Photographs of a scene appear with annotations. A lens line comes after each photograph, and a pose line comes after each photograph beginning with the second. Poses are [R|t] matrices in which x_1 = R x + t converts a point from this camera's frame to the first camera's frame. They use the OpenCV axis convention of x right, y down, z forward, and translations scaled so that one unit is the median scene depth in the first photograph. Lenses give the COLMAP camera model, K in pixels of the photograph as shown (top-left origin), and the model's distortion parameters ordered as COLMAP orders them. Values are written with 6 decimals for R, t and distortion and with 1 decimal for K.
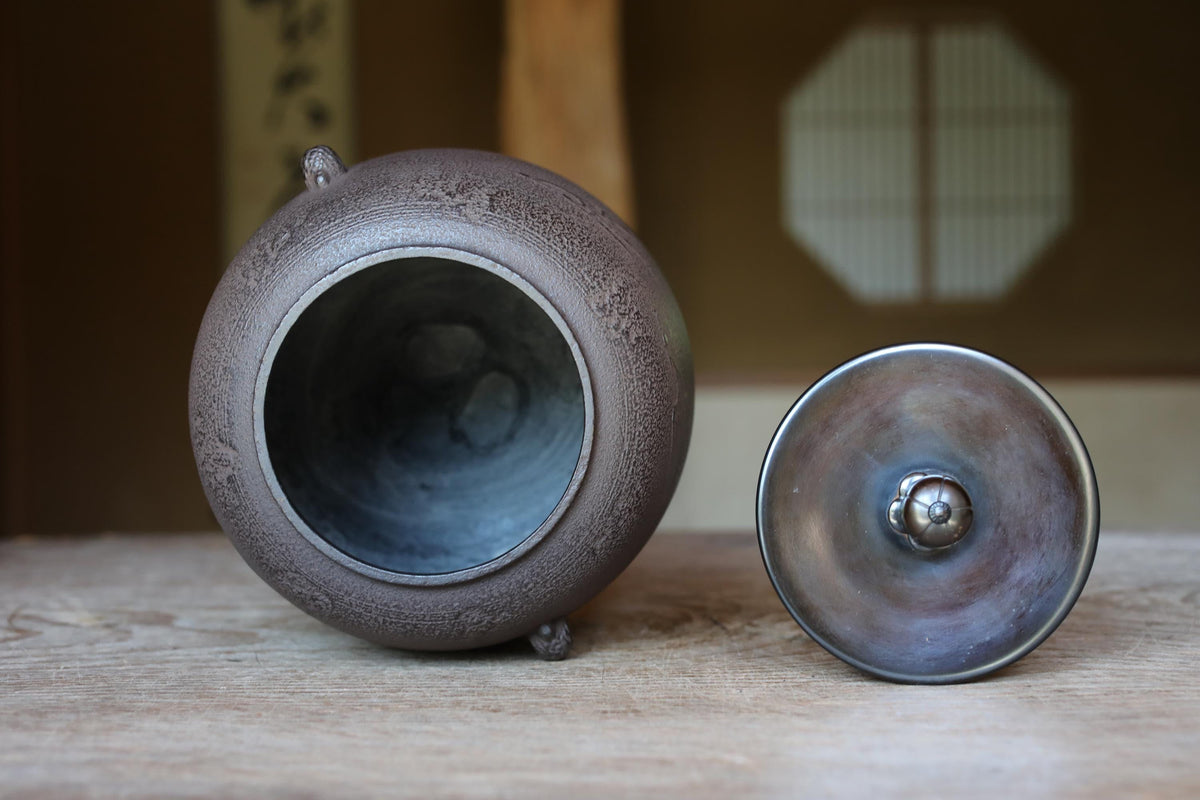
lens RADIAL K [[2013.0, 0, 581.7], [0, 2013.0, 385.8], [0, 0, 1]] dist [0.002291, 0.000000]
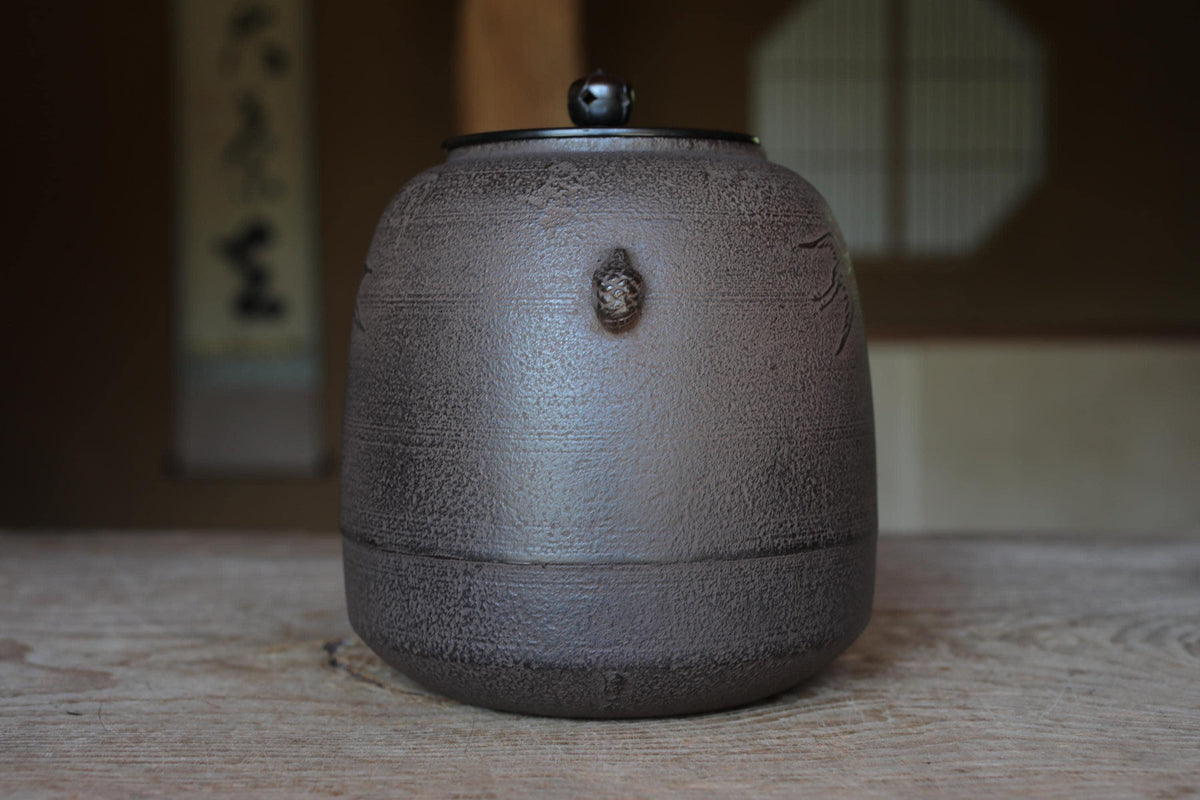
lens RADIAL K [[2013.0, 0, 595.8], [0, 2013.0, 405.4], [0, 0, 1]] dist [0.002291, 0.000000]
pose [[0.999821, 0.009835, 0.016190, 0.051228], [-0.010501, 0.999080, 0.041575, -0.046616], [-0.015767, -0.041738, 0.999004, 0.089169]]
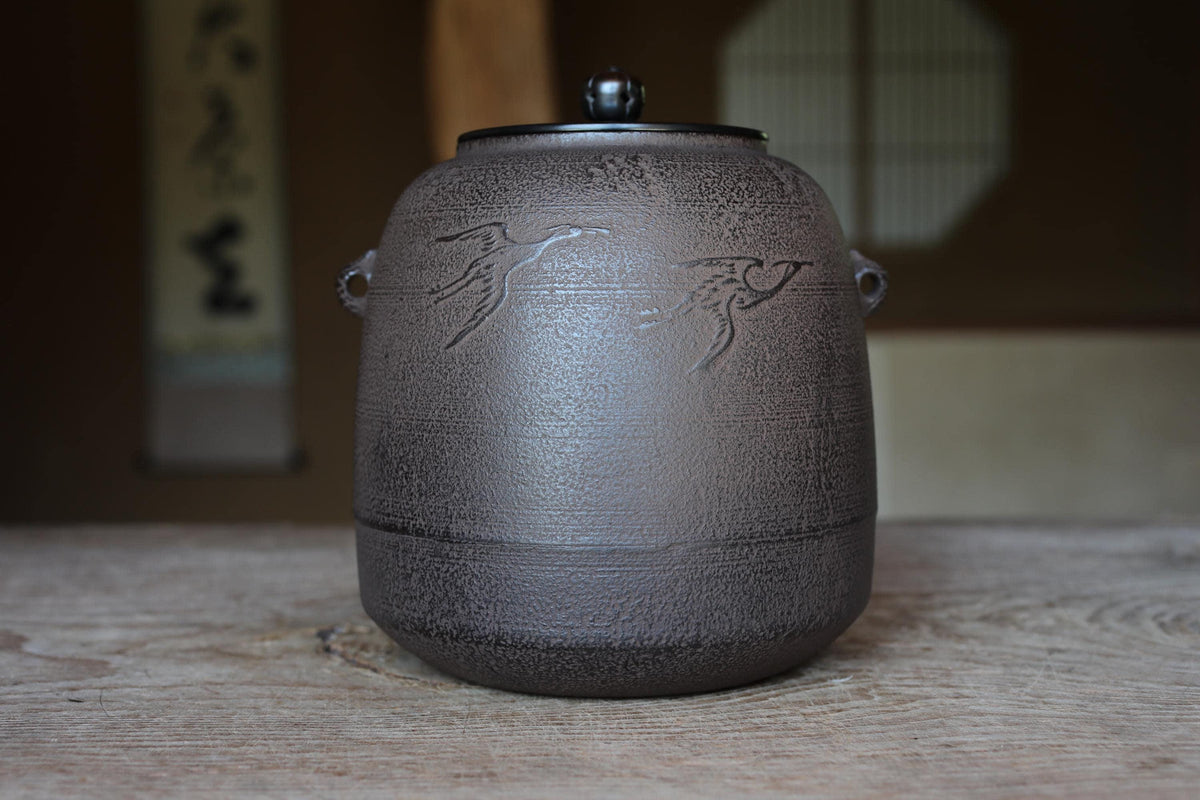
lens RADIAL K [[2013.0, 0, 603.1], [0, 2013.0, 396.2], [0, 0, 1]] dist [0.002291, 0.000000]
pose [[0.999321, 0.002396, 0.036761, 0.038834], [-0.003858, 0.999202, 0.039763, -0.044576], [-0.036637, -0.039877, 0.998533, 0.068016]]
